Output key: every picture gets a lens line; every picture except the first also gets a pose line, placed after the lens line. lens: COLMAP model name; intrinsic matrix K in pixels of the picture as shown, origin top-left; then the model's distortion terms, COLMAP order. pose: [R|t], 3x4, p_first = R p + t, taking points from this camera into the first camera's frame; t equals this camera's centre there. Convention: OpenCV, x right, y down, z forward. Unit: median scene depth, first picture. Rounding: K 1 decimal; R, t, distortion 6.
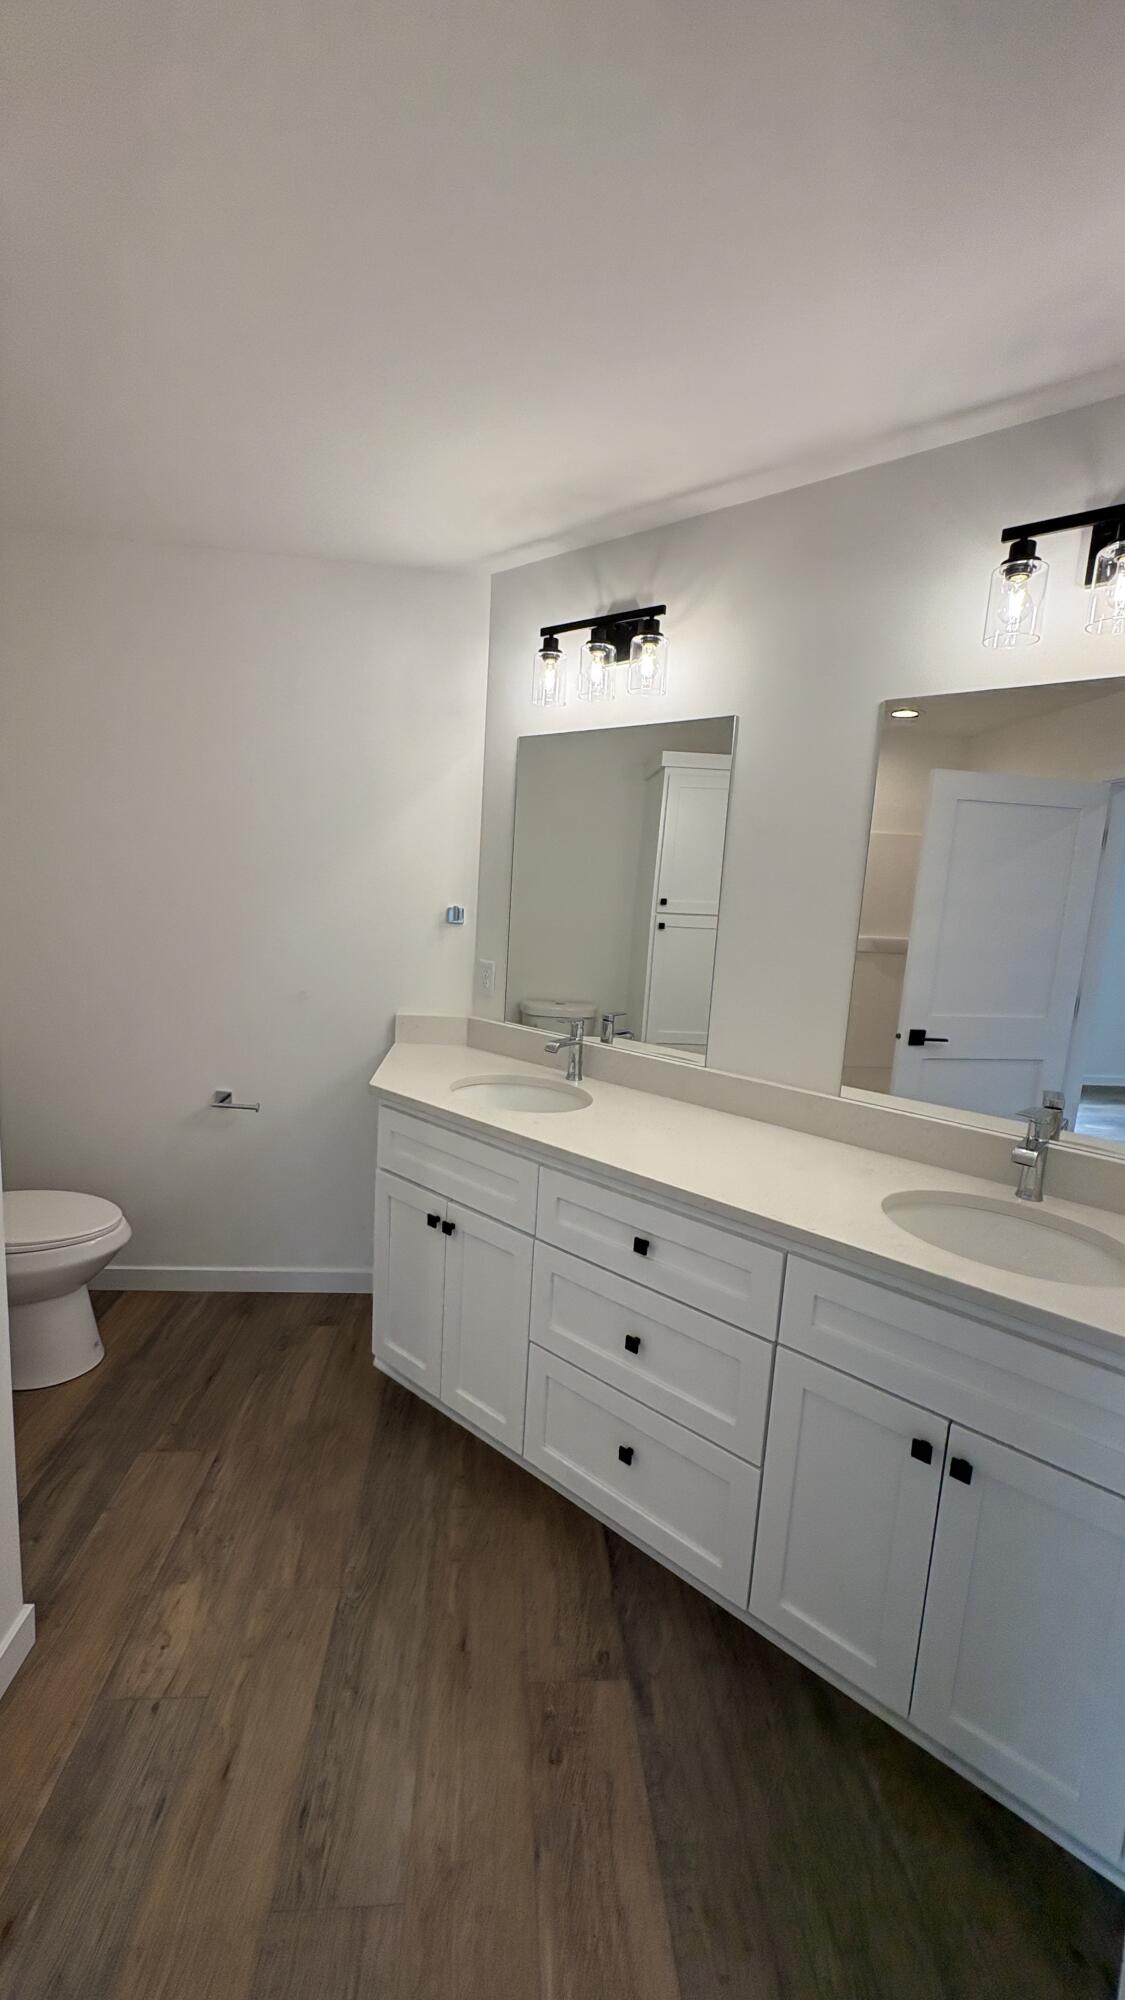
lens RADIAL K [[792.0, 0, 562.6], [0, 792.0, 983.1], [0, 0, 1]] dist [-0.000876, 0.000555]
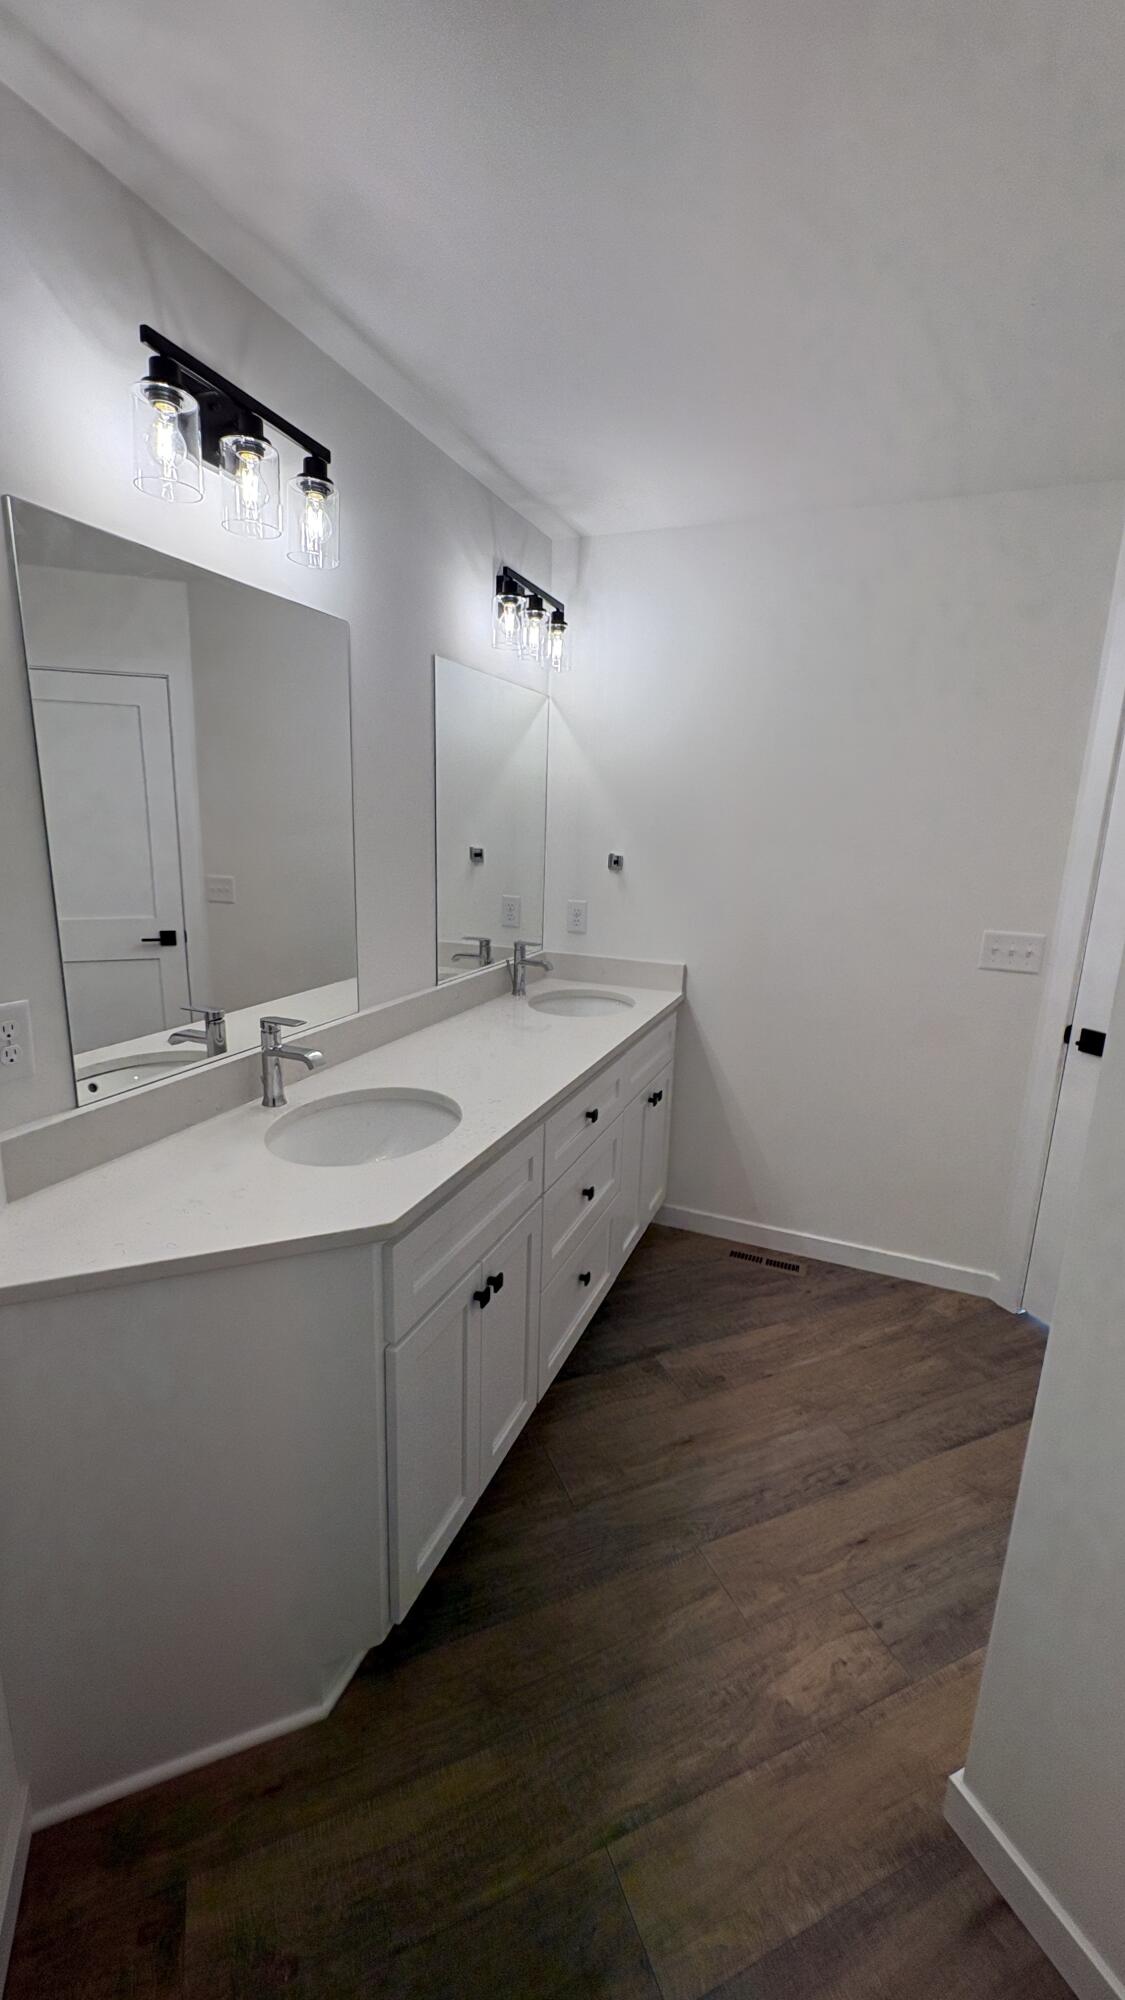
lens RADIAL K [[792.0, 0, 558.5], [0, 792.0, 1011.5], [0, 0, 1]] dist [-0.000876, 0.000555]
pose [[-0.299583, -0.291971, 0.908297, -1.057982], [0.088691, 0.939378, 0.331215, -0.266703], [-0.949939, 0.179784, -0.255527, 1.449594]]
